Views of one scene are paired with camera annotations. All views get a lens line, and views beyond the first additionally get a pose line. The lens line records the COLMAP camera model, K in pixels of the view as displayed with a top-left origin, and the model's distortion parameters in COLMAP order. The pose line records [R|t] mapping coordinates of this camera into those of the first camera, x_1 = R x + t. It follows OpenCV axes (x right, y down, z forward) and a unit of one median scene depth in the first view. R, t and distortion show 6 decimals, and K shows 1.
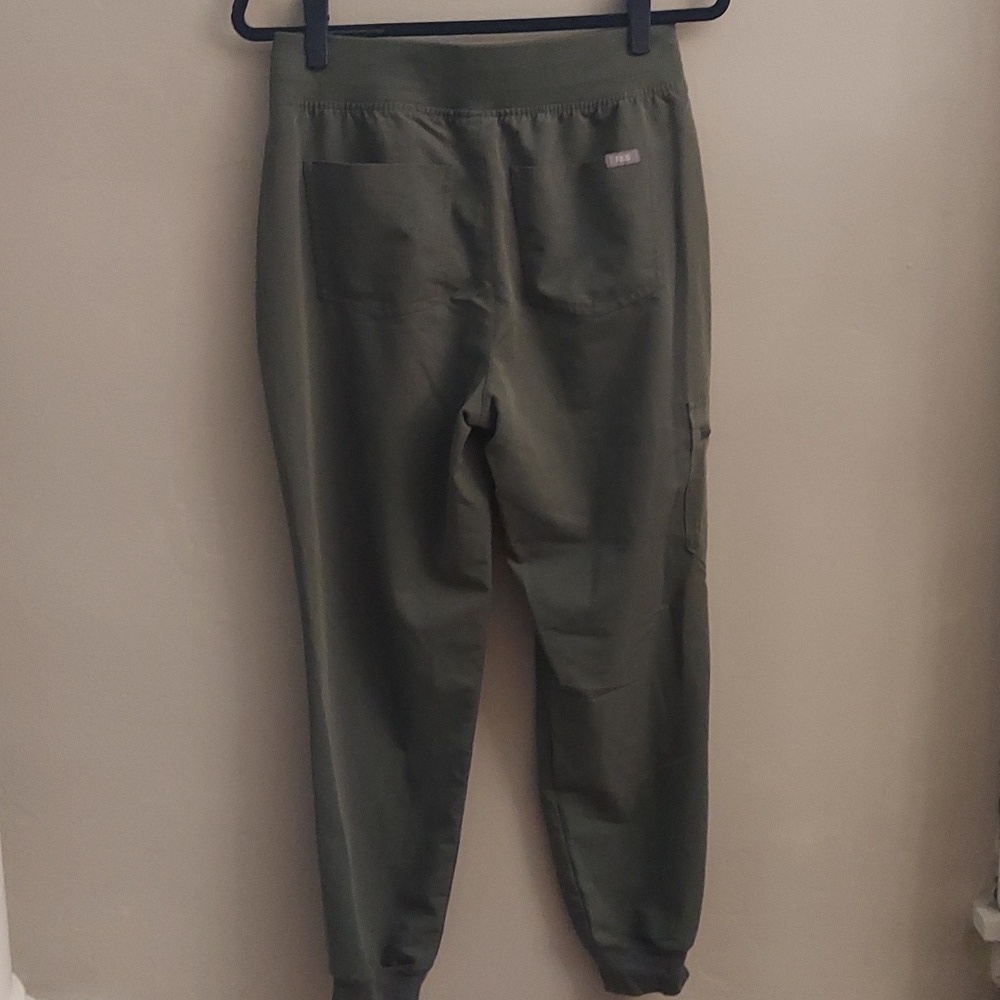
lens RADIAL K [[1545.2, 0, 500.0], [0, 1545.2, 500.0], [0, 0, 1]] dist [0.239316, -1.012618]
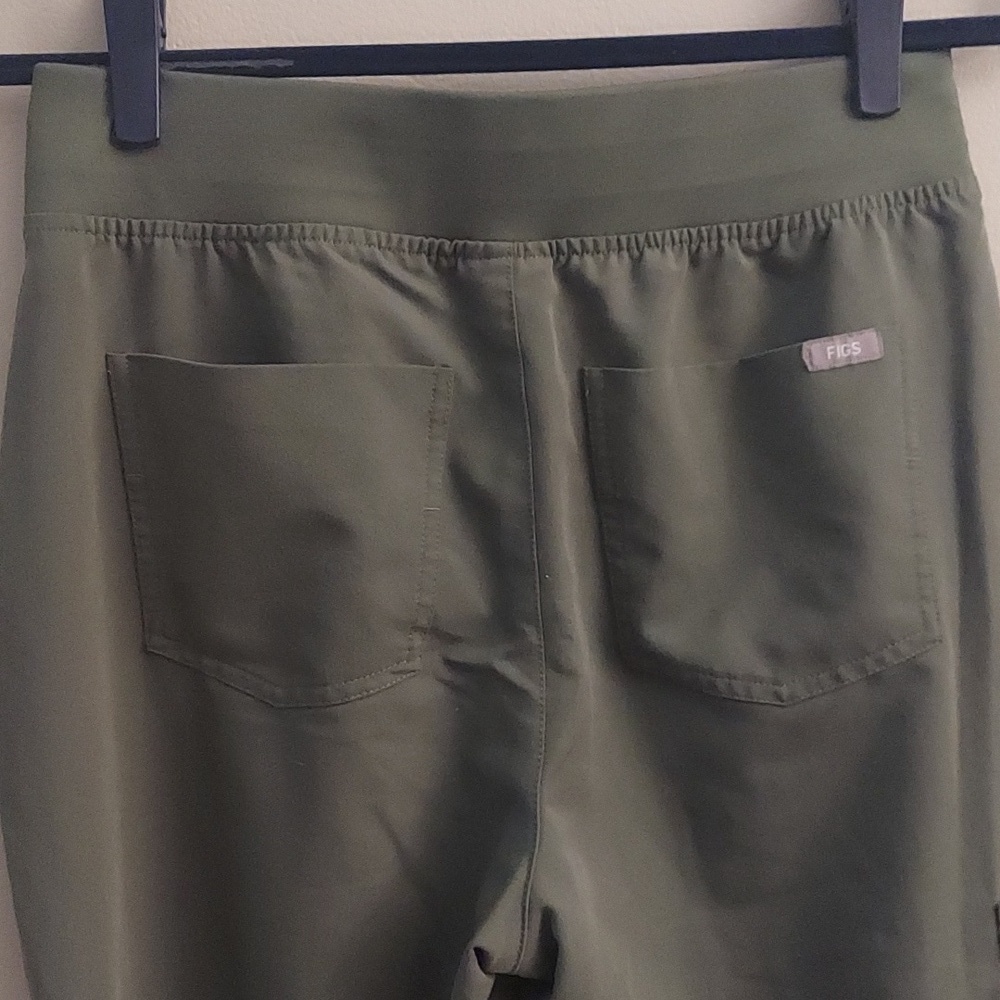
lens RADIAL K [[1545.2, 0, 500.0], [0, 1545.2, 500.0], [0, 0, 1]] dist [0.239316, -1.012618]
pose [[0.999748, -0.003102, 0.022249, -0.026237], [0.004595, 0.997716, -0.067388, -0.147837], [-0.021989, 0.067473, 0.997479, 0.569657]]
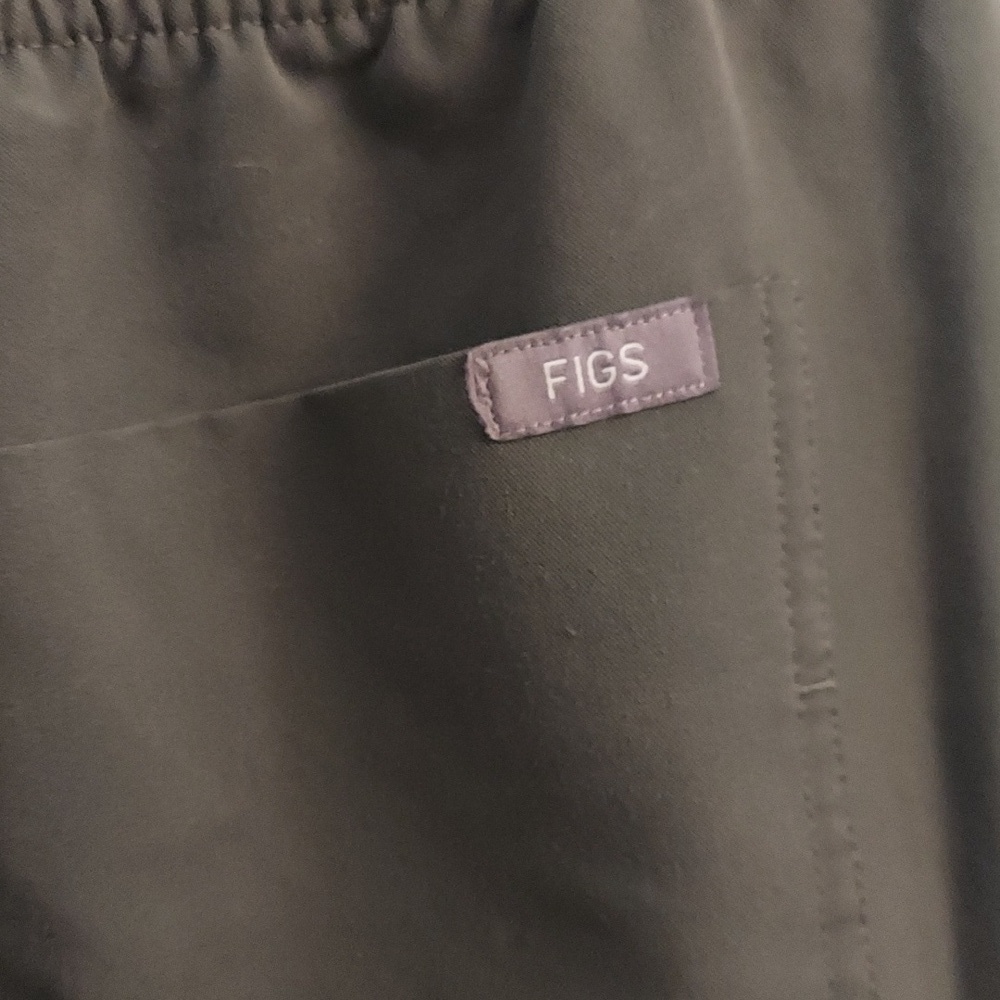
lens RADIAL K [[1545.2, 0, 500.0], [0, 1545.2, 500.0], [0, 0, 1]] dist [0.239316, -1.012618]
pose [[0.992382, -0.049507, 0.112810, 0.054083], [0.051206, 0.998614, -0.012205, -0.205044], [-0.112049, 0.017889, 0.993542, 0.860825]]
